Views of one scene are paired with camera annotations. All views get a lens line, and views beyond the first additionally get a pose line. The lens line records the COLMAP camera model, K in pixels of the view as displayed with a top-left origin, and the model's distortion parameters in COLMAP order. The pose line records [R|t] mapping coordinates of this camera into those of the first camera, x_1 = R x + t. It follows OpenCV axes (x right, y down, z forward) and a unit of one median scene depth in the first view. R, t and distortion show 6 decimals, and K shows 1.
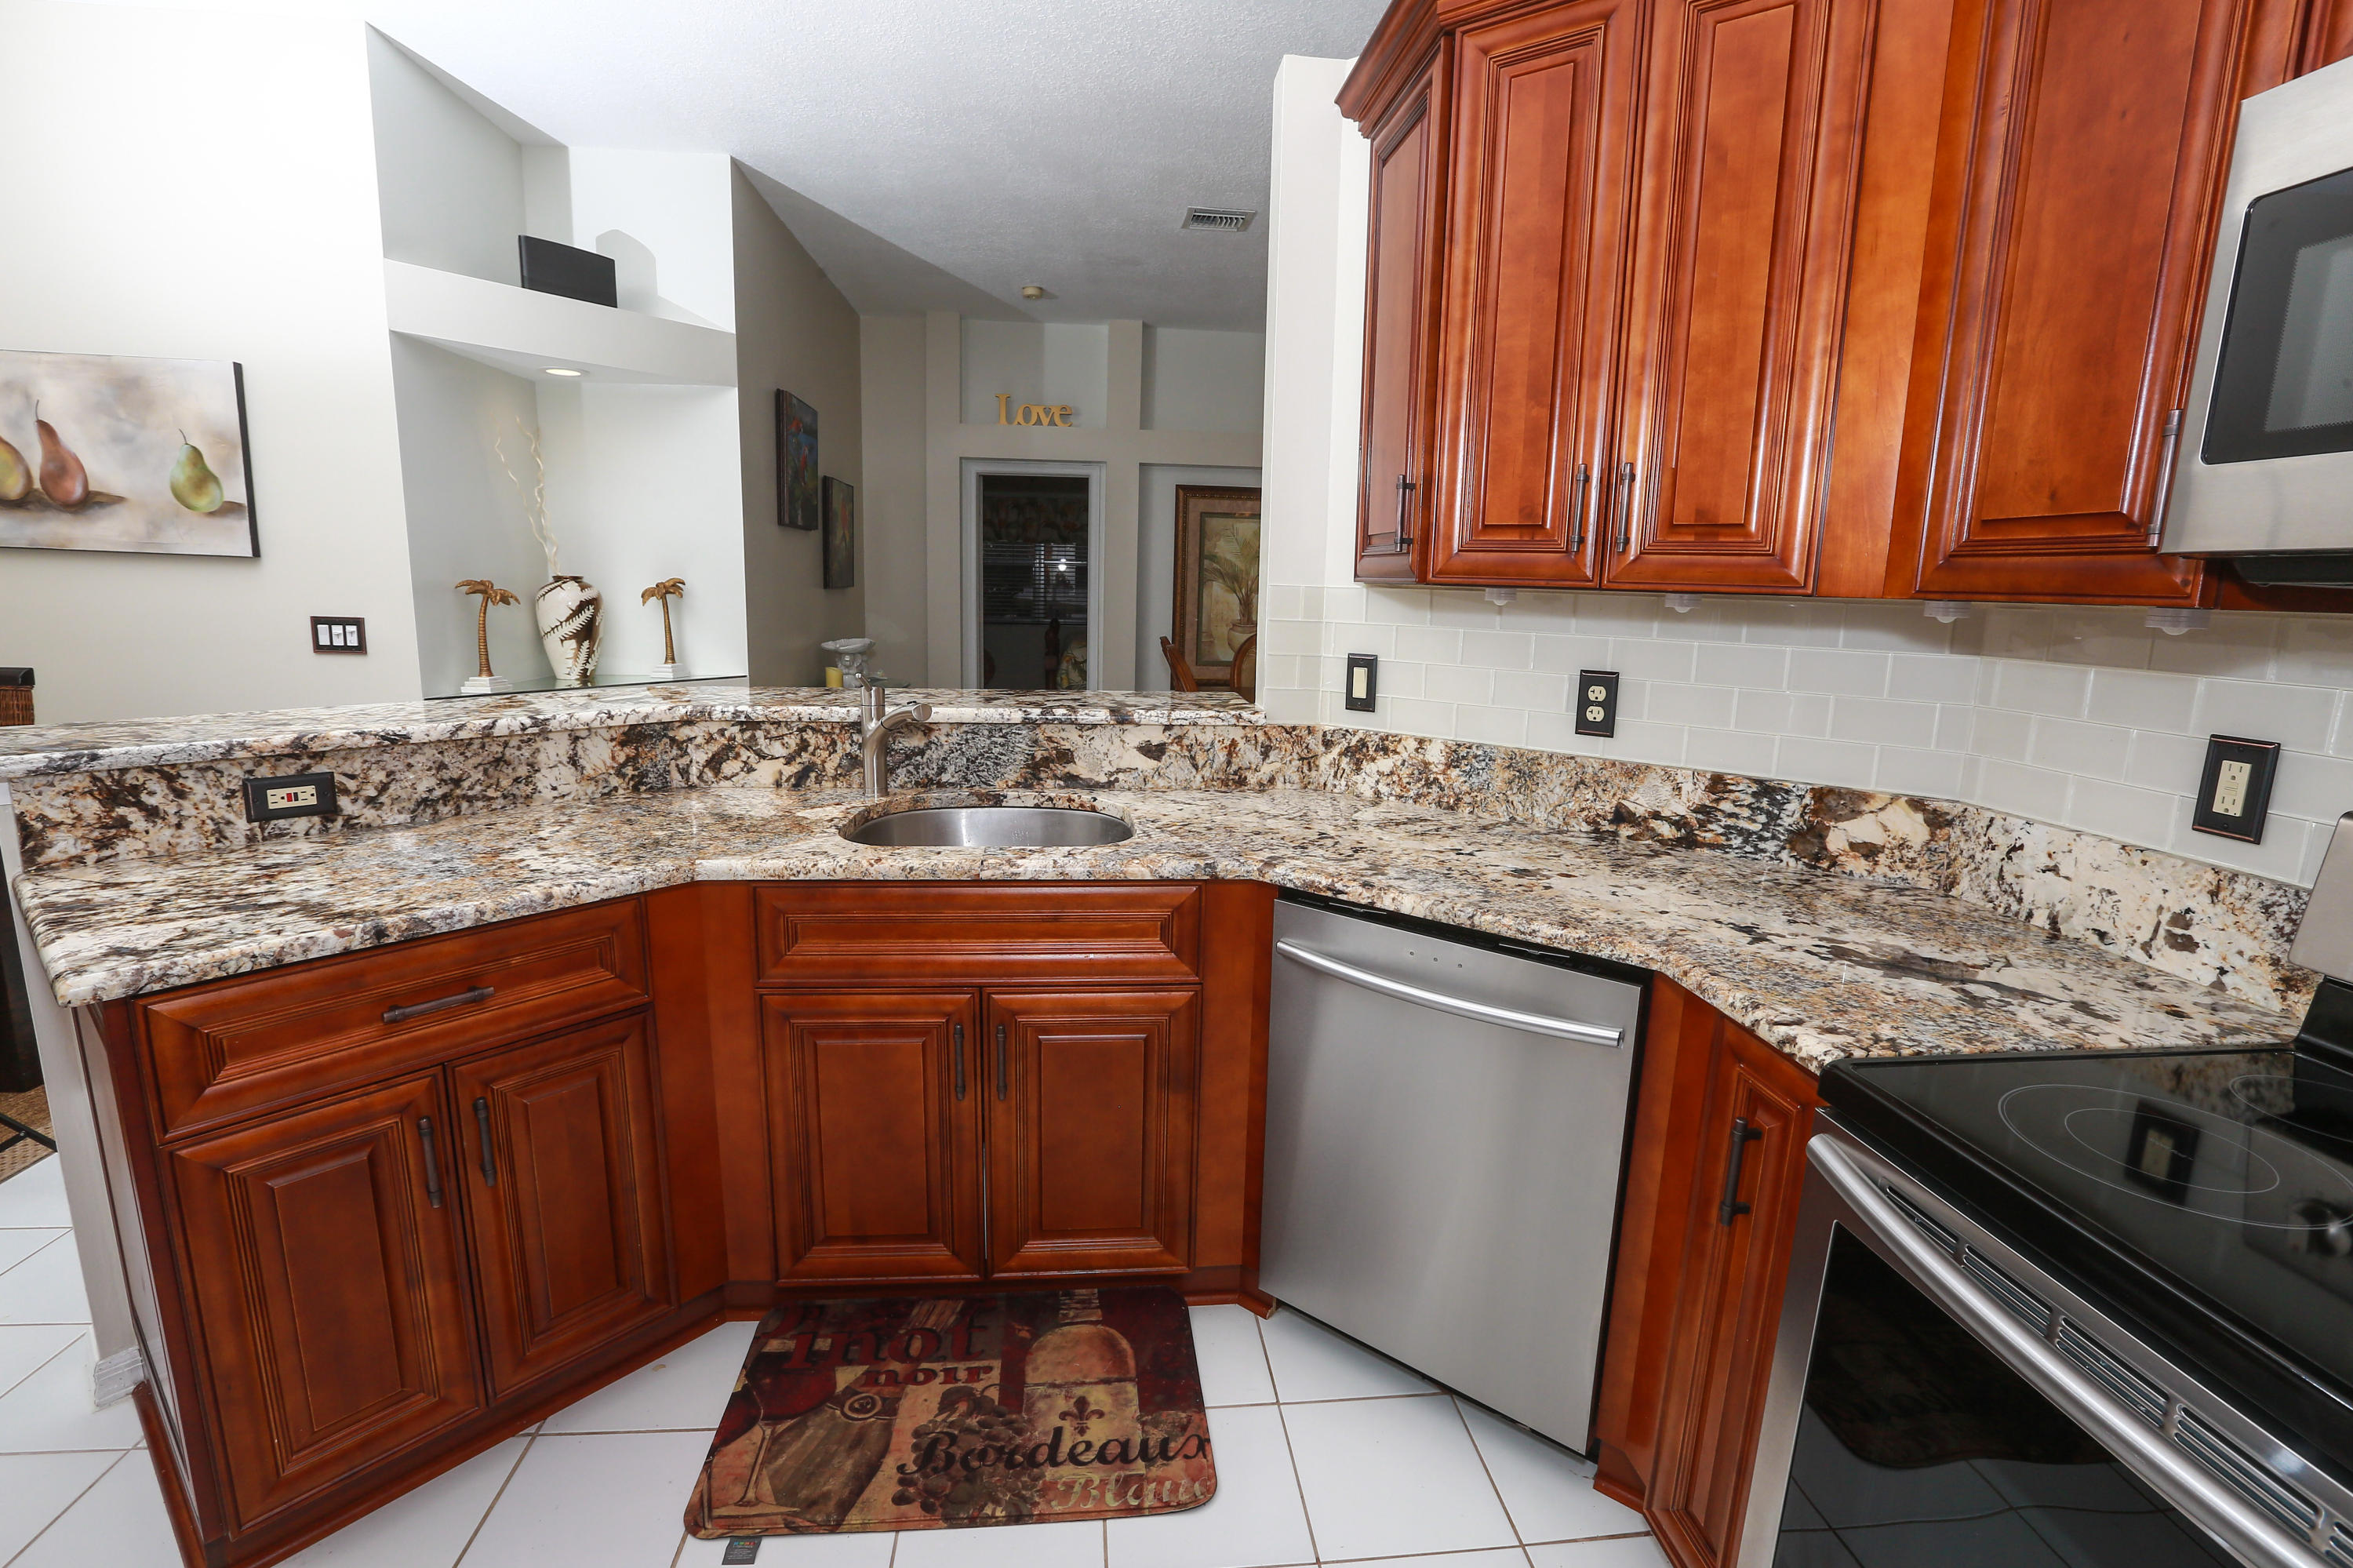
lens RADIAL K [[1096.6, 0, 1184.6], [0, 1096.6, 791.4], [0, 0, 1]] dist [-0.033023, 0.011427]
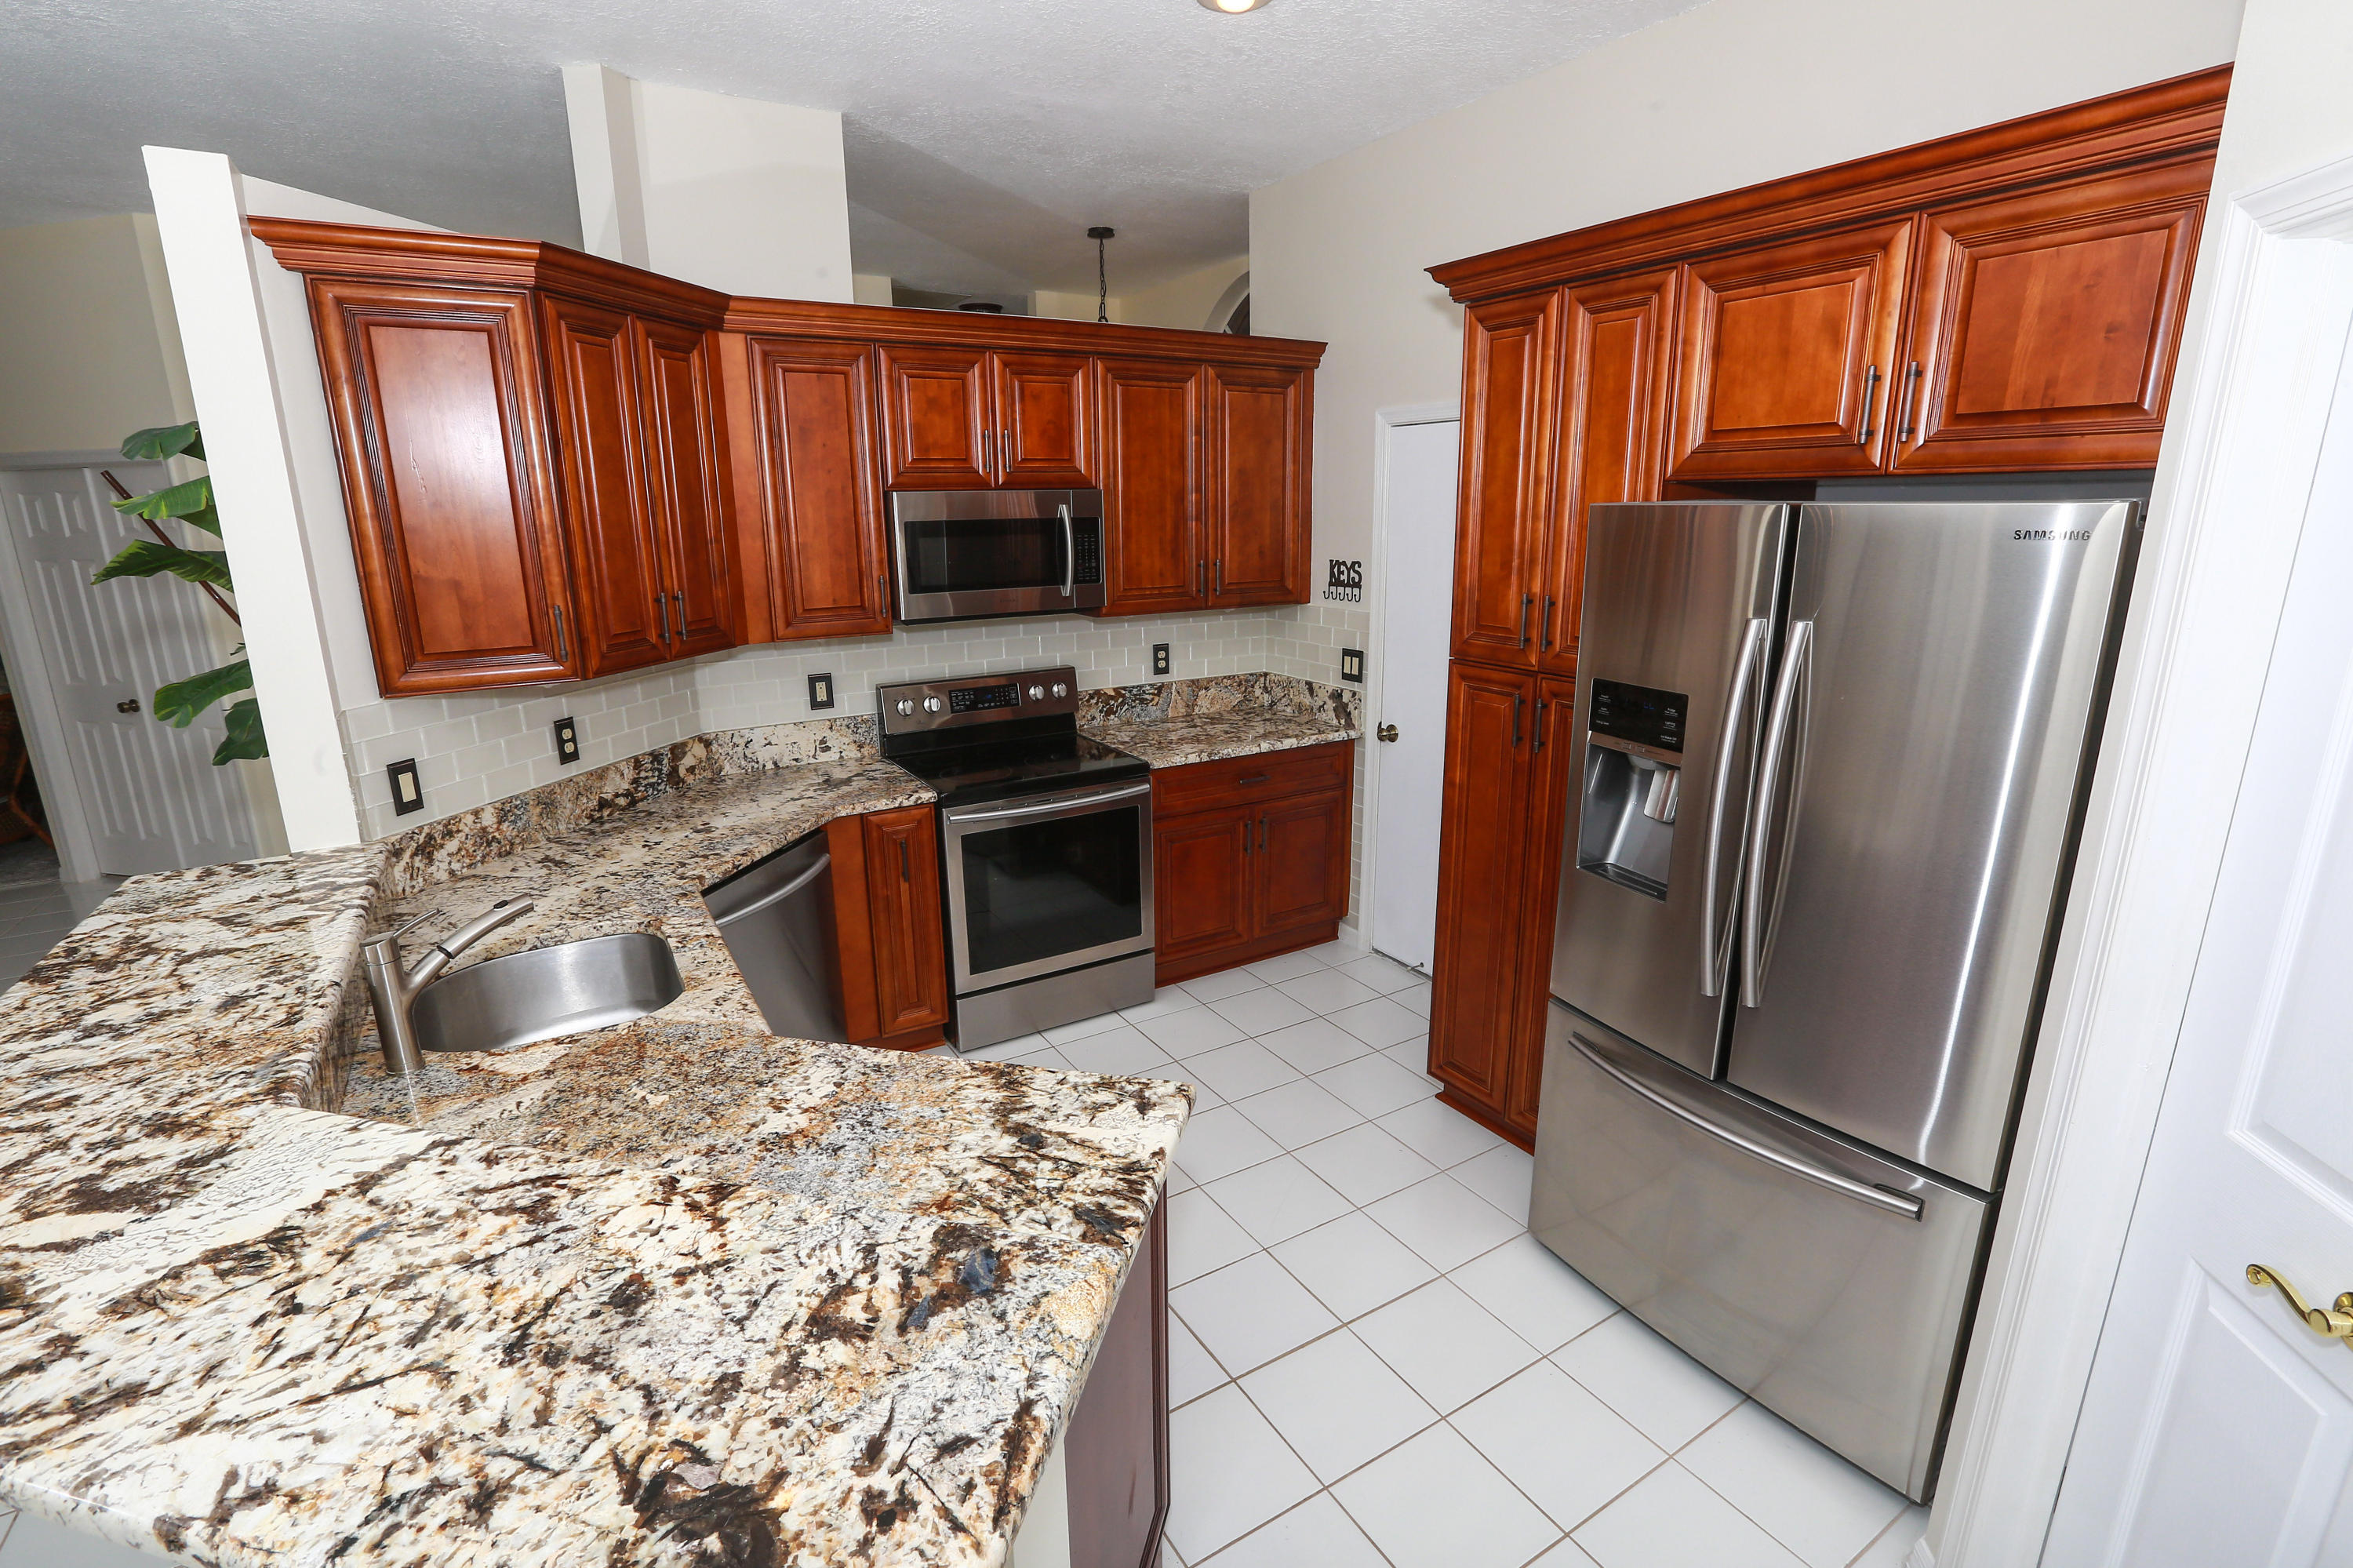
lens RADIAL K [[1096.6, 0, 1178.6], [0, 1096.6, 781.9], [0, 0, 1]] dist [-0.033023, 0.011427]
pose [[-0.441526, -0.241567, 0.864118, -1.412692], [0.172983, 0.922090, 0.346160, -0.439400], [-0.880415, 0.302317, -0.365340, 0.923506]]
